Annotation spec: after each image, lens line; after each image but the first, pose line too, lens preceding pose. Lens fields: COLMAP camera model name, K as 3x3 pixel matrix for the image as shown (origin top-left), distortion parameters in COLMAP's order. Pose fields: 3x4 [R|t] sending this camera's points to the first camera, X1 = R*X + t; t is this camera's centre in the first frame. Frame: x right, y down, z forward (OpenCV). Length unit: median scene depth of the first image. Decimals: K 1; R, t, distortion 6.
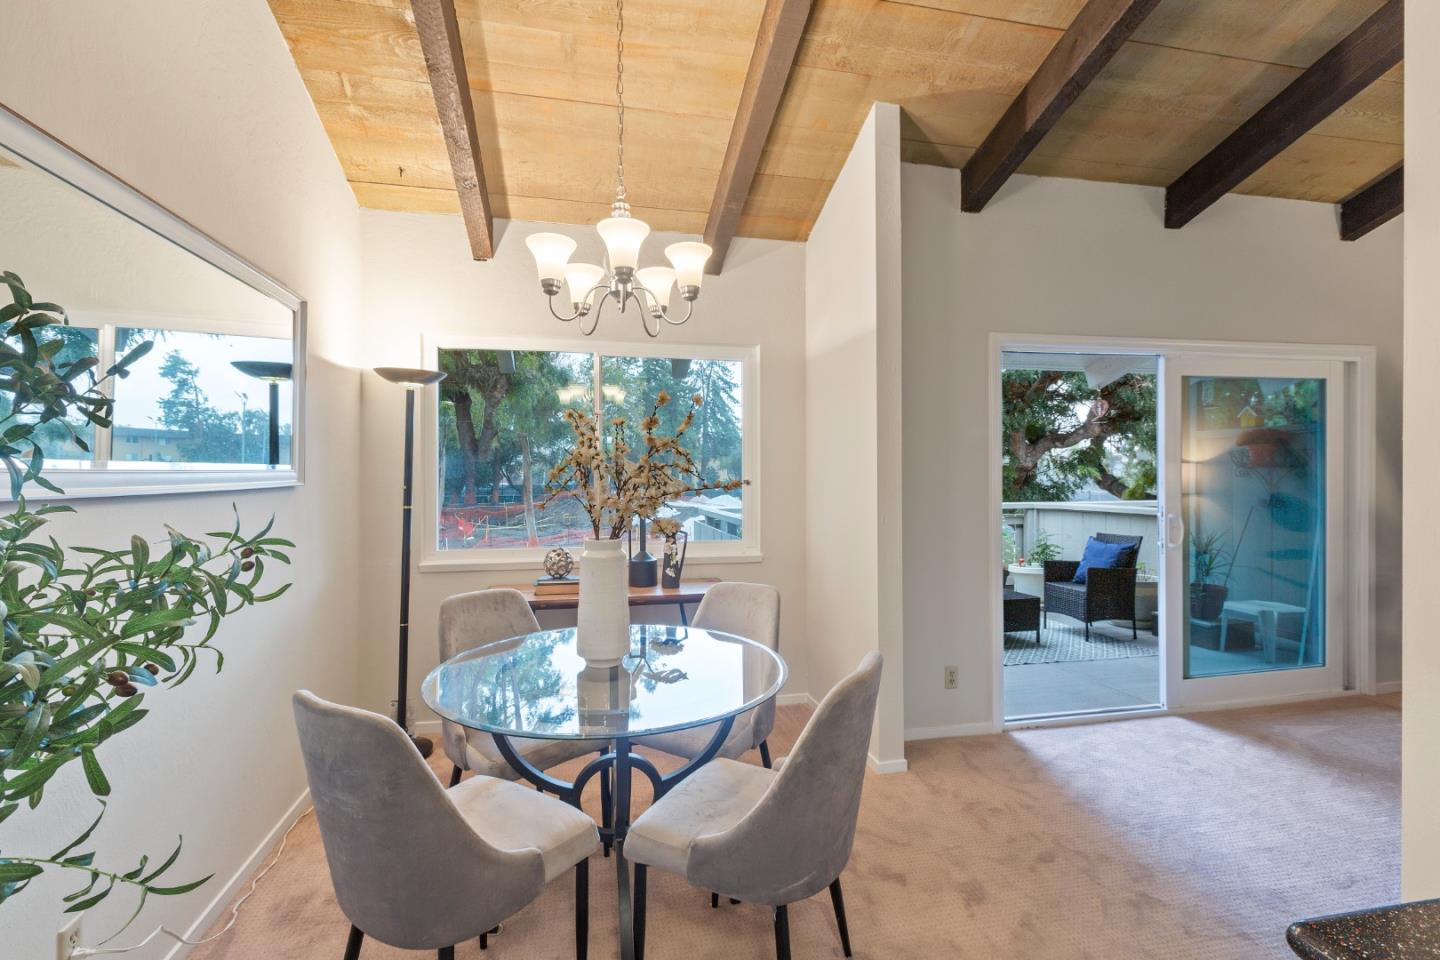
lens RADIAL K [[641.8, 0, 710.8], [0, 641.8, 477.1], [0, 0, 1]] dist [0.001801, 0.000271]
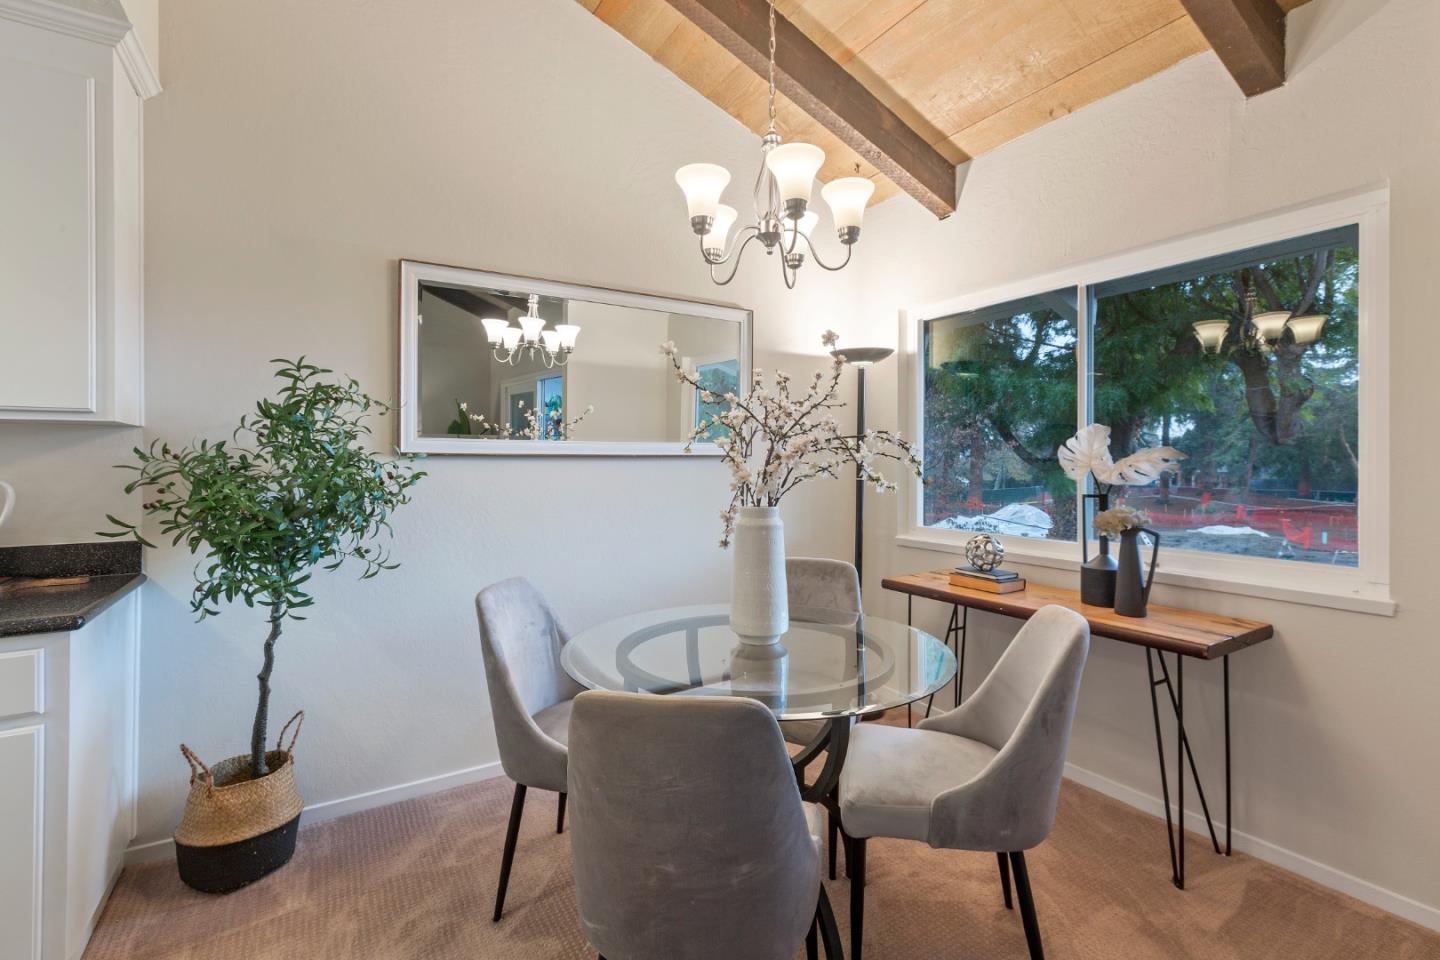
lens RADIAL K [[635.3, 0, 705.9], [0, 635.3, 460.5], [0, 0, 1]] dist [0.002548, 0.000728]
pose [[0.332855, -0.001098, -0.942978, 0.492715], [-0.007946, 0.999961, -0.003969, 0.024823], [0.942945, 0.008814, 0.332833, 0.460757]]
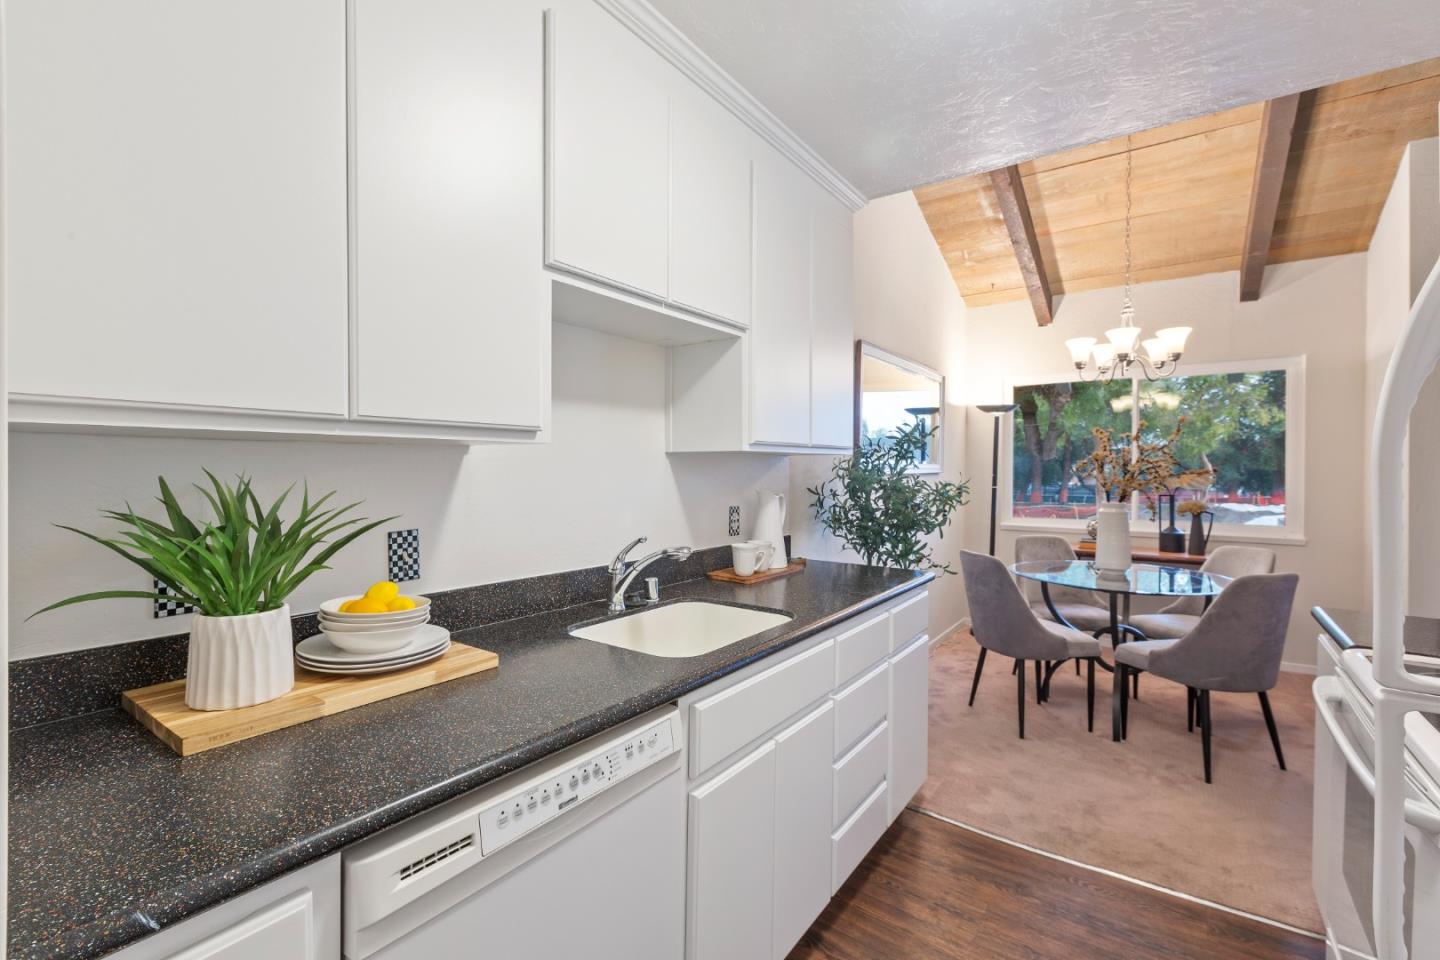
lens RADIAL K [[635.3, 0, 711.8], [0, 635.3, 473.7], [0, 0, 1]] dist [0.002548, 0.000728]
pose [[0.674379, 0.006643, -0.738355, 0.276171], [-0.009094, 0.999958, 0.000690, 0.019323], [0.738329, 0.006249, 0.674411, -0.722855]]
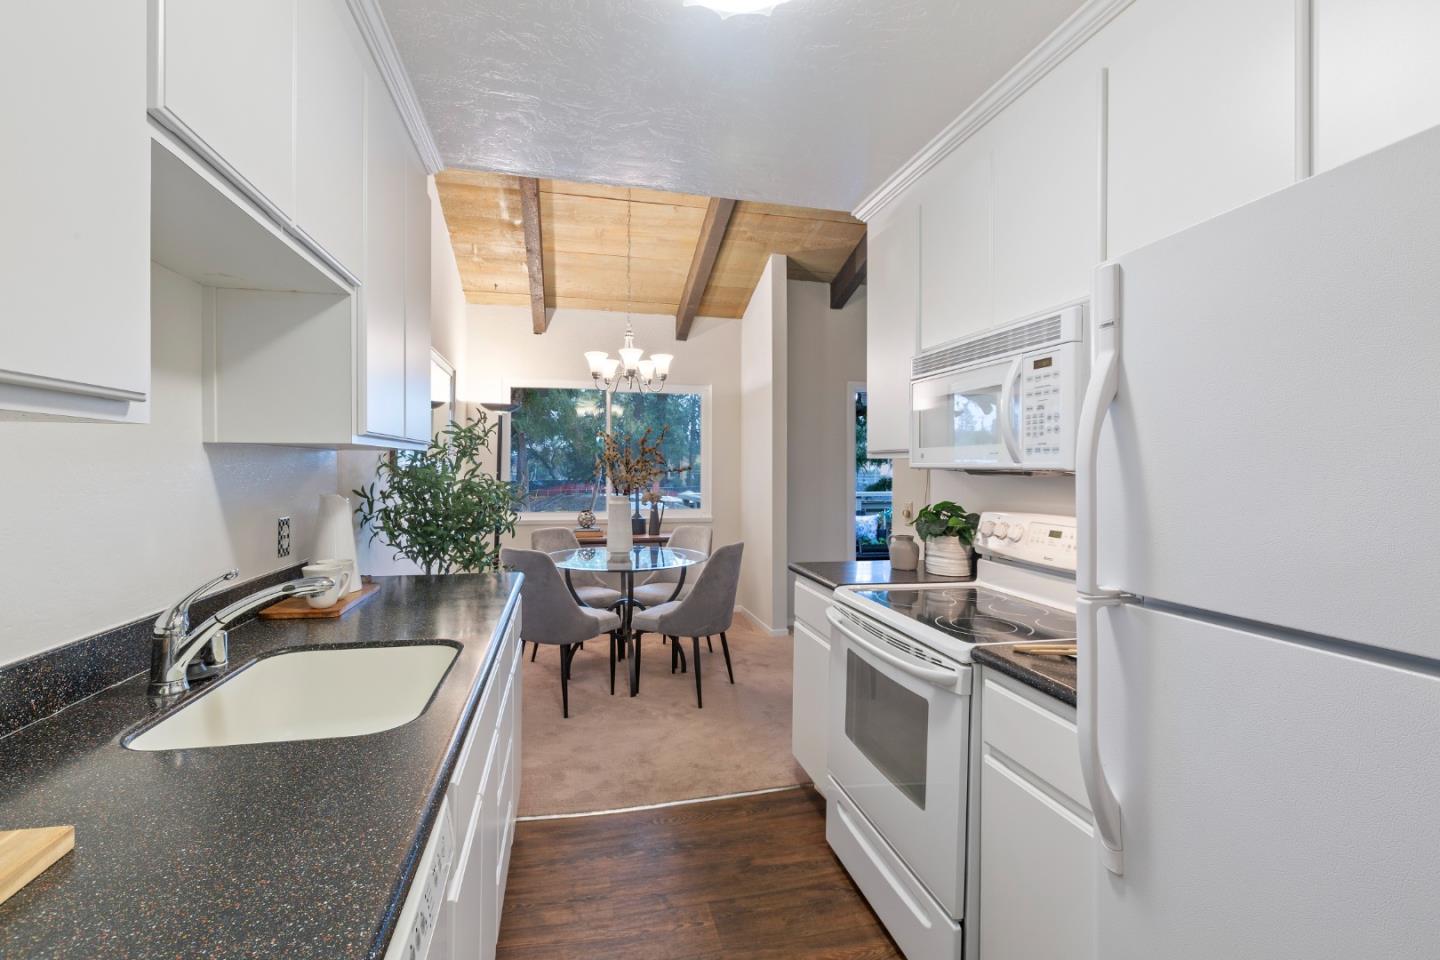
lens RADIAL K [[635.3, 0, 712.5], [0, 635.3, 474.6], [0, 0, 1]] dist [0.002548, 0.000728]
pose [[0.999782, 0.004253, 0.020421, 0.064403], [-0.004277, 0.999990, 0.001120, 0.018262], [-0.020416, -0.001208, 0.999791, -0.772320]]
